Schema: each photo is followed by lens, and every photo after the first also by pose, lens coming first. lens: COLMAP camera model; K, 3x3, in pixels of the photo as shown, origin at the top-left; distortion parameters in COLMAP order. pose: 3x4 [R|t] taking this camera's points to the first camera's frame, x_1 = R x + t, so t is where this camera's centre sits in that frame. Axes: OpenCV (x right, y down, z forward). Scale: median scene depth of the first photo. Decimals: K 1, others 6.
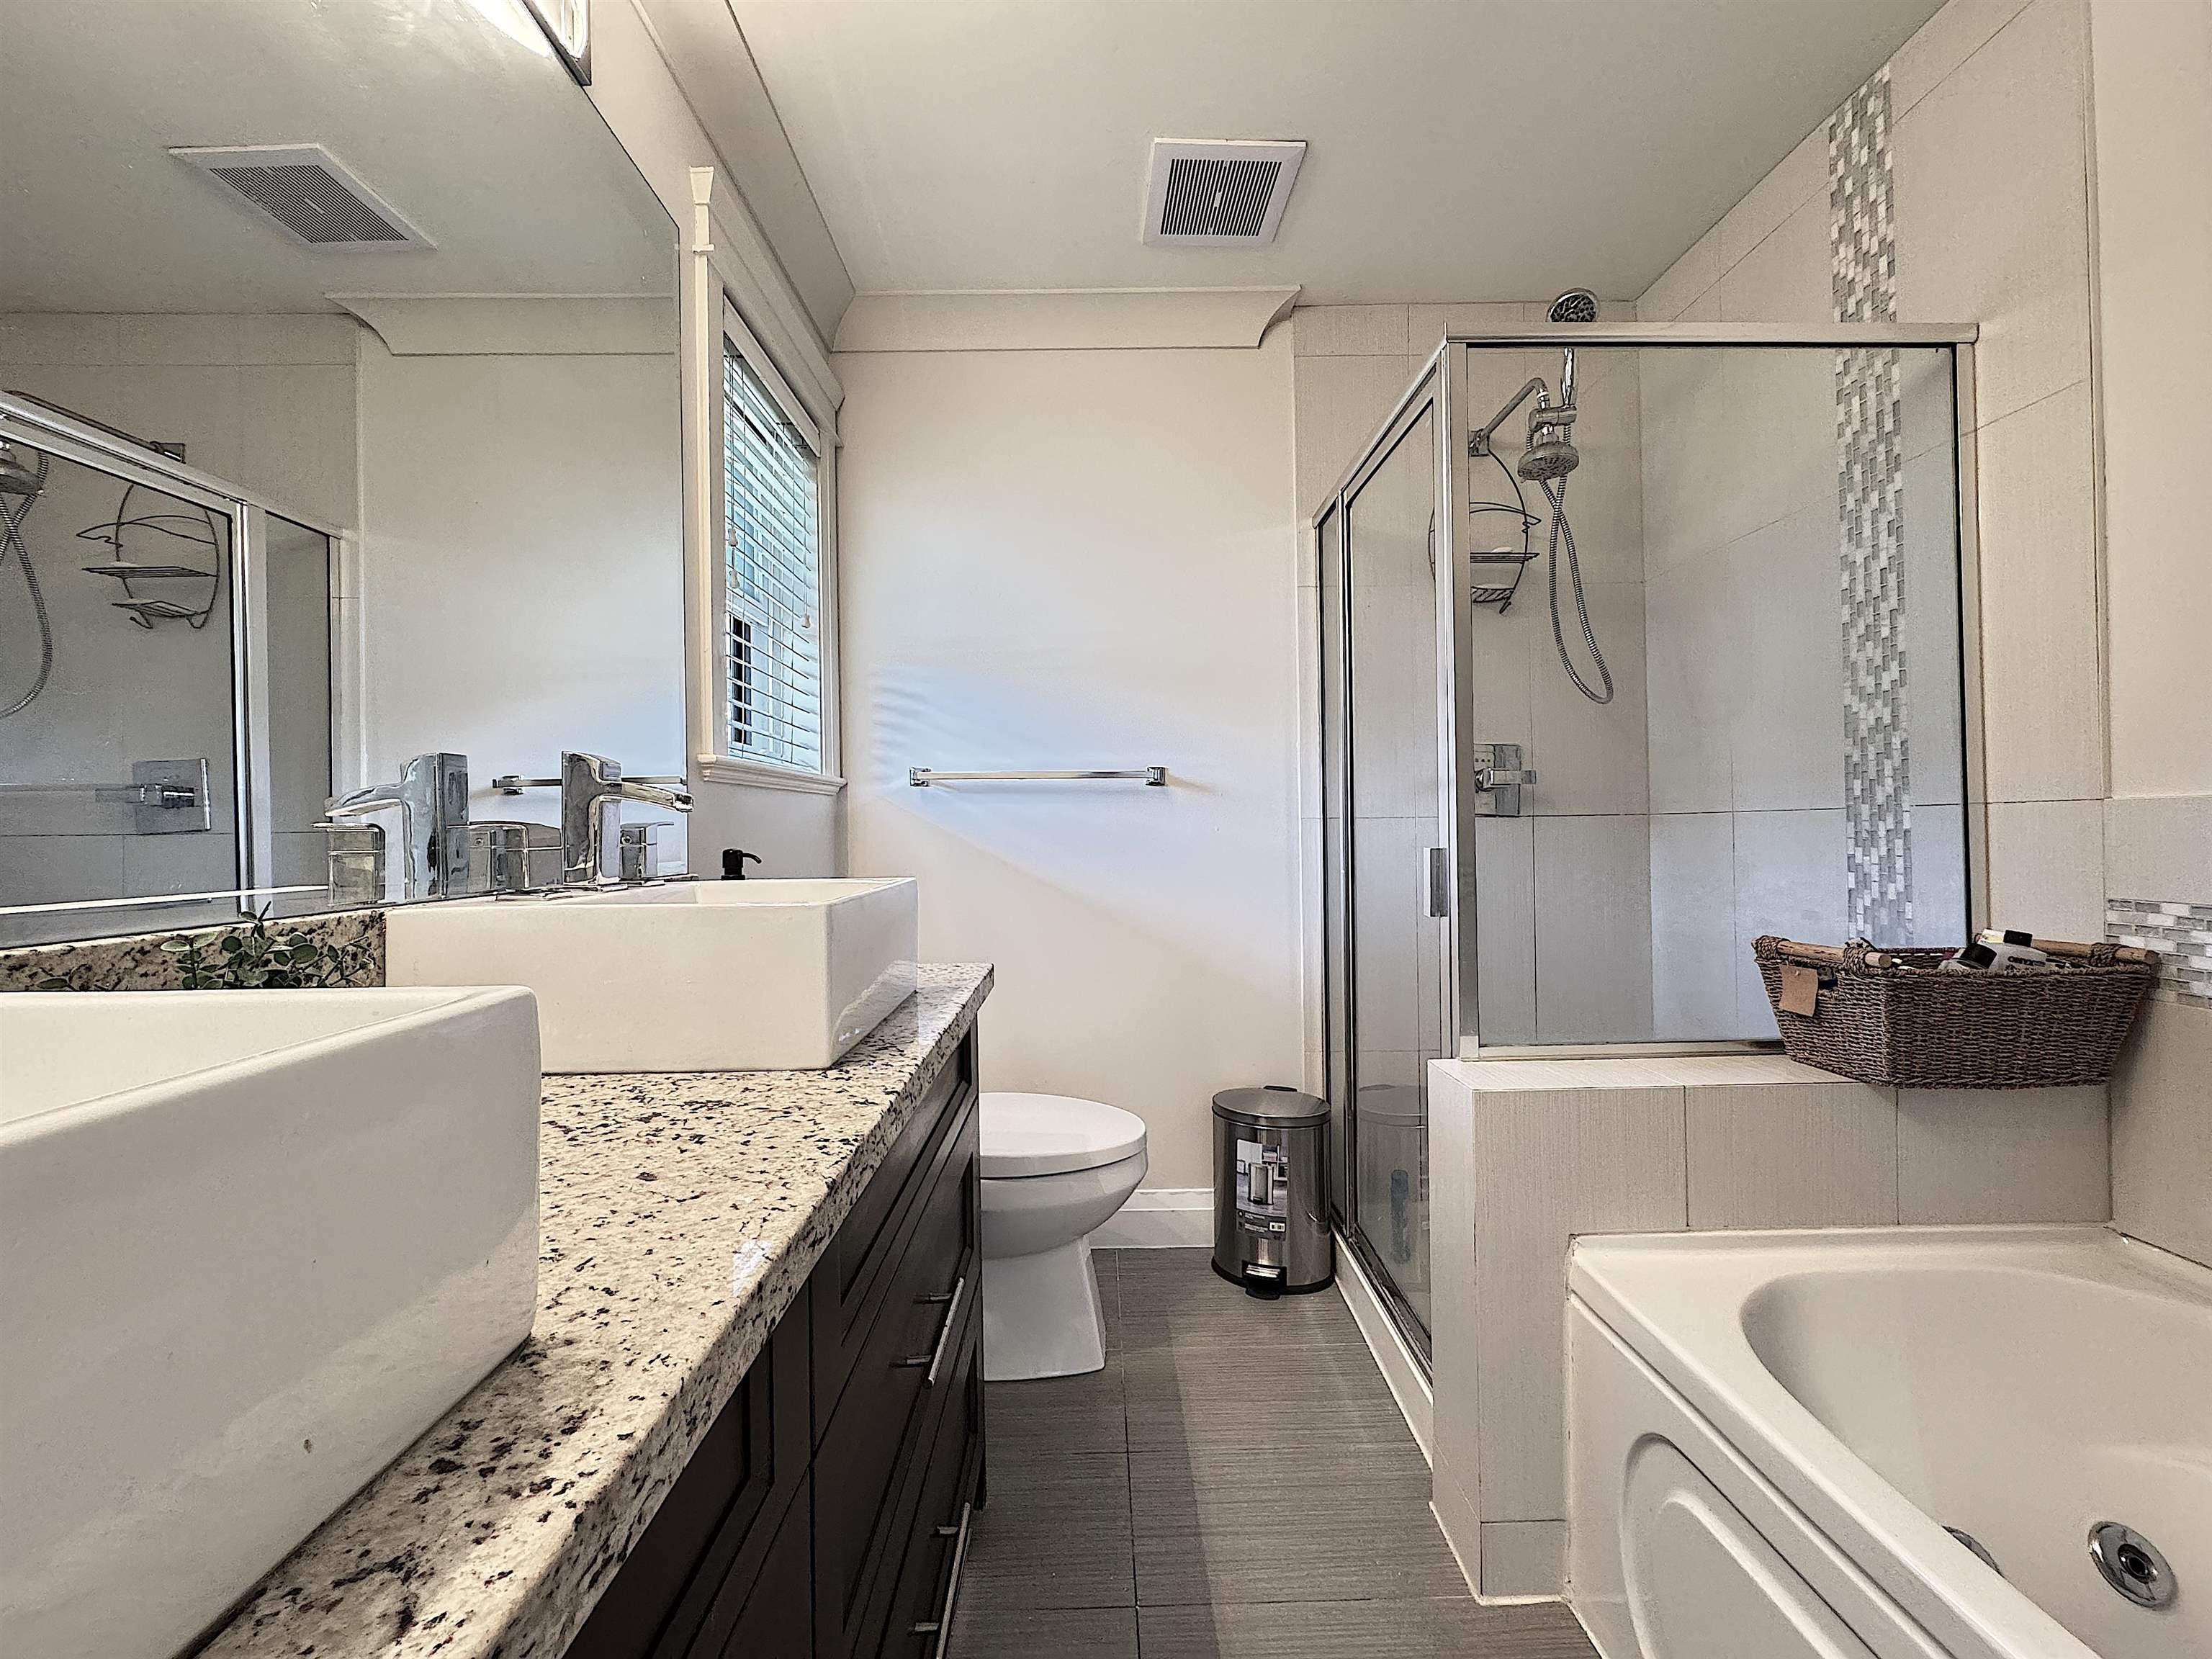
lens RADIAL K [[878.9, 0, 1105.6], [0, 878.9, 822.3], [0, 0, 1]] dist [-0.001053, 0.000212]
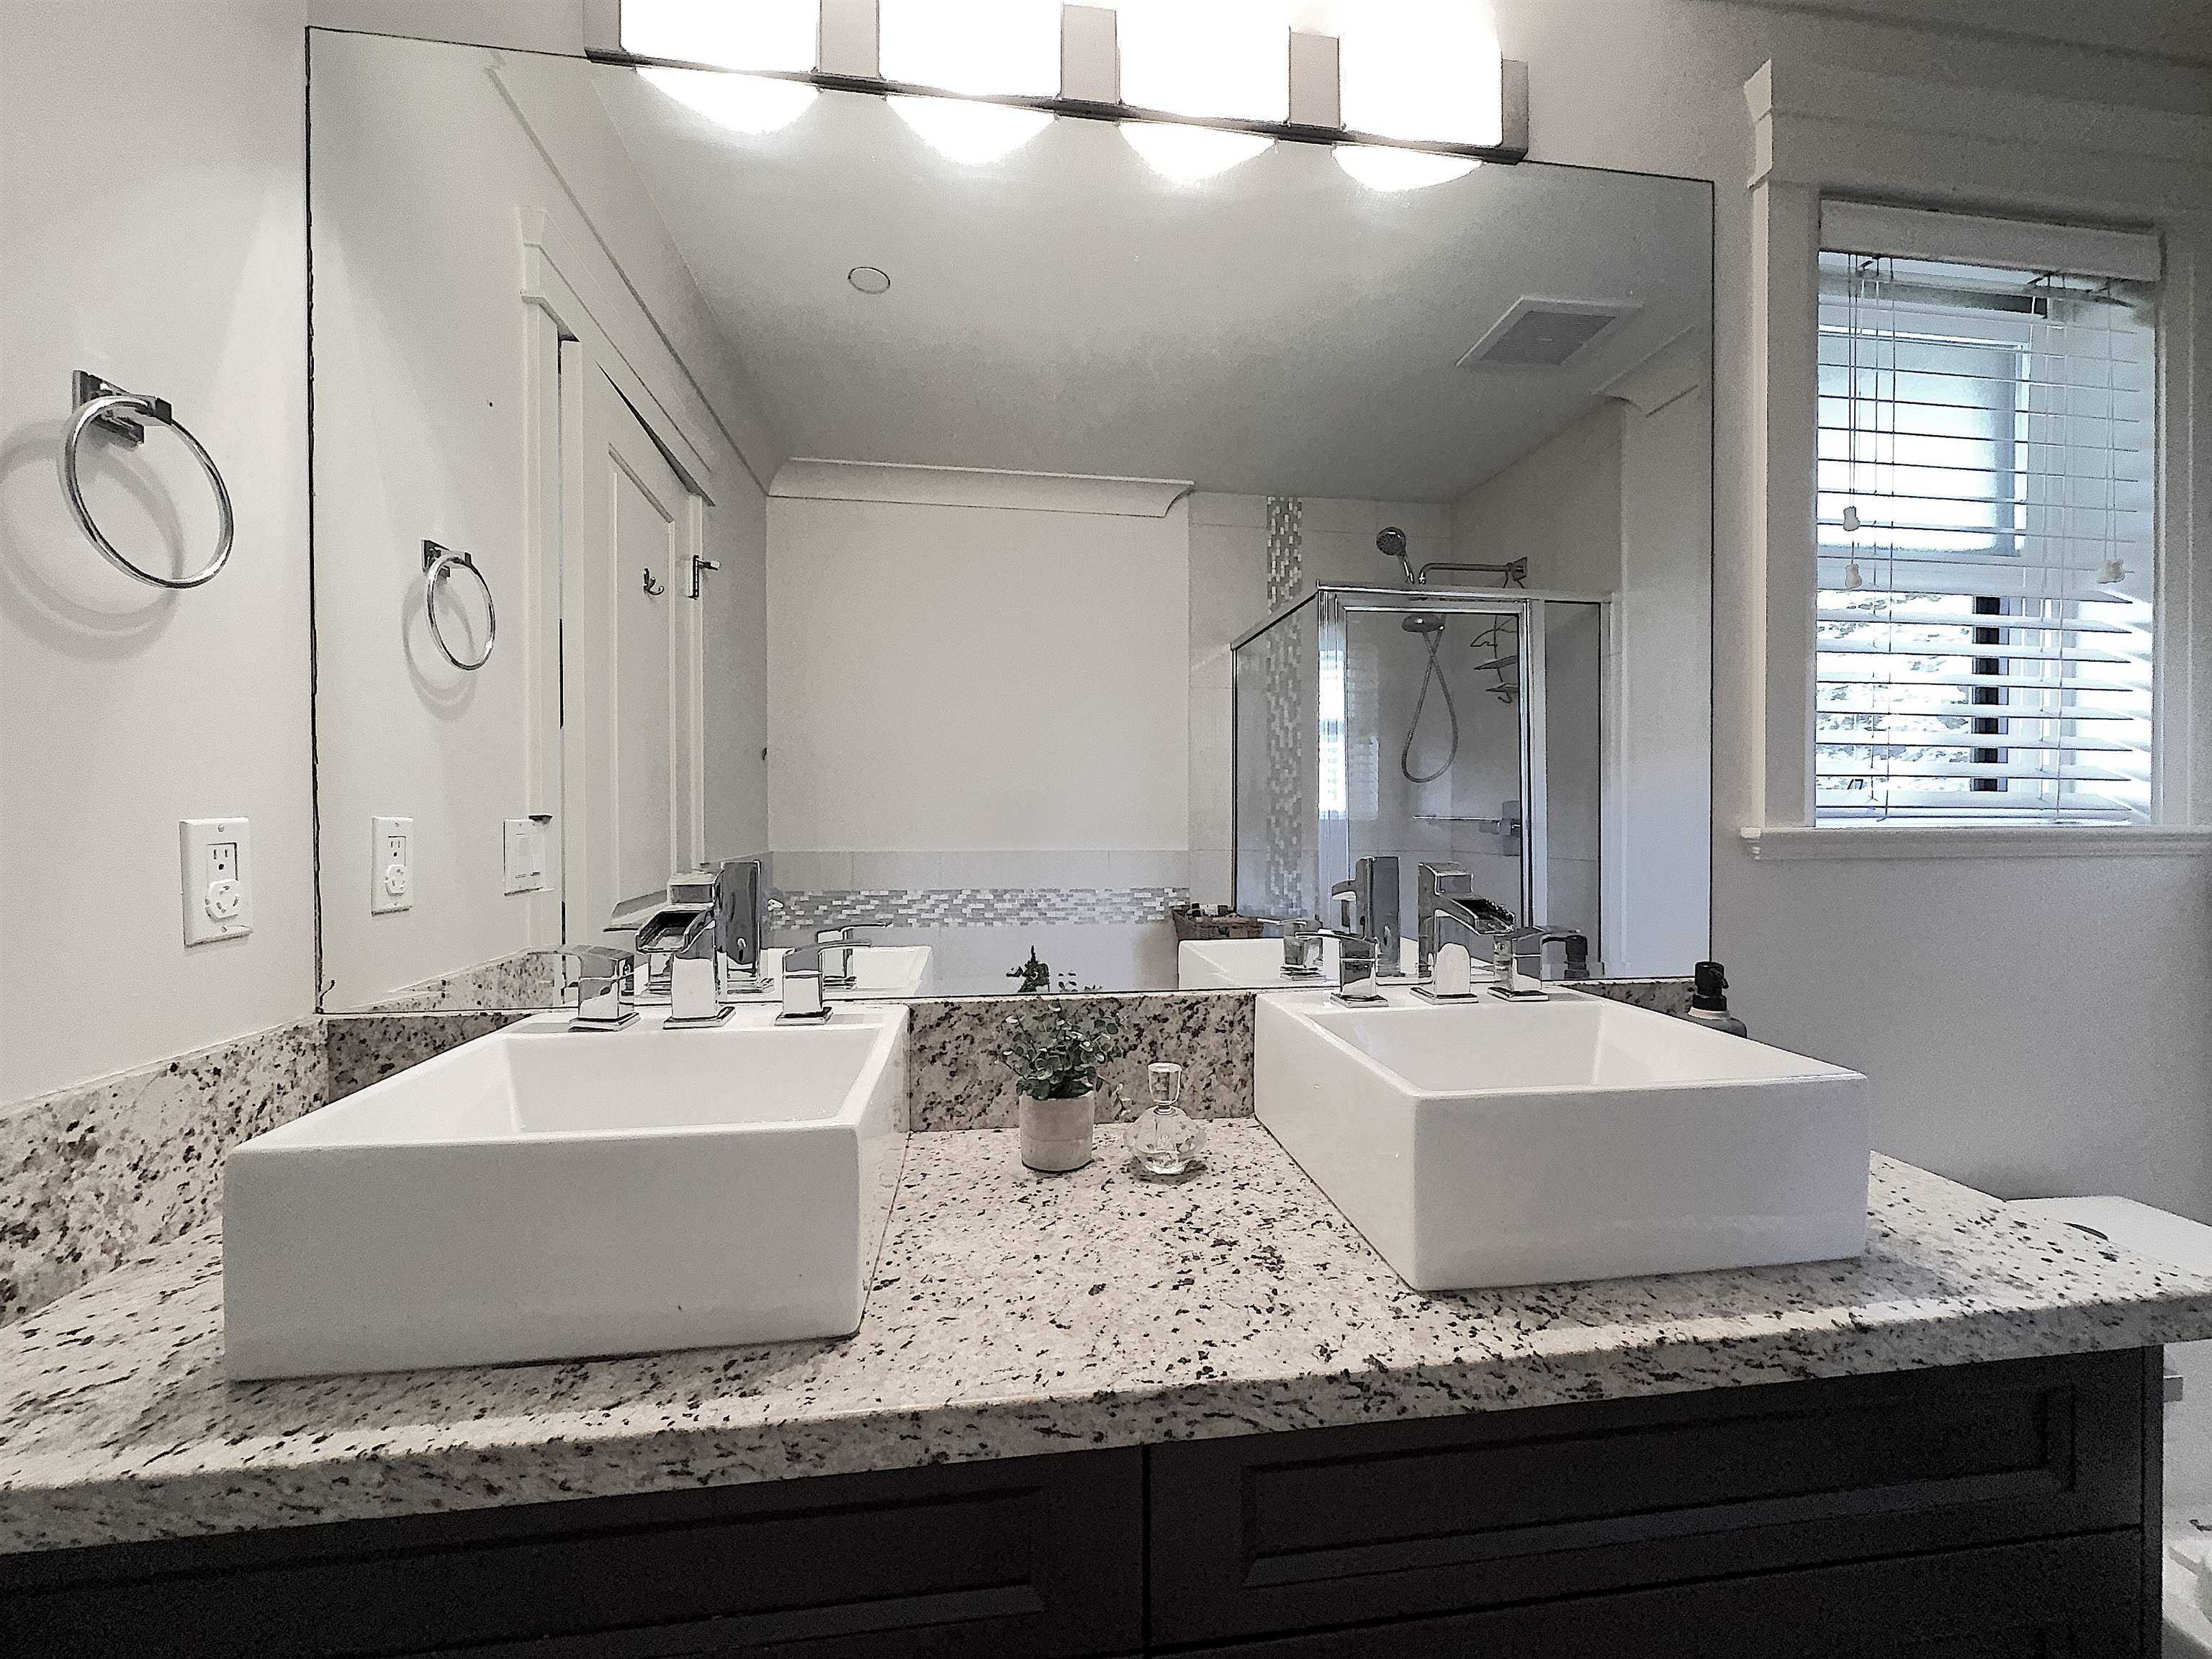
lens RADIAL K [[878.9, 0, 1105.6], [0, 878.9, 822.3], [0, 0, 1]] dist [-0.001053, 0.000212]
pose [[0.121145, 0.018519, -0.992462, 0.580917], [0.005199, 0.999800, 0.019291, -0.228227], [0.992621, -0.007497, 0.121025, 0.753164]]
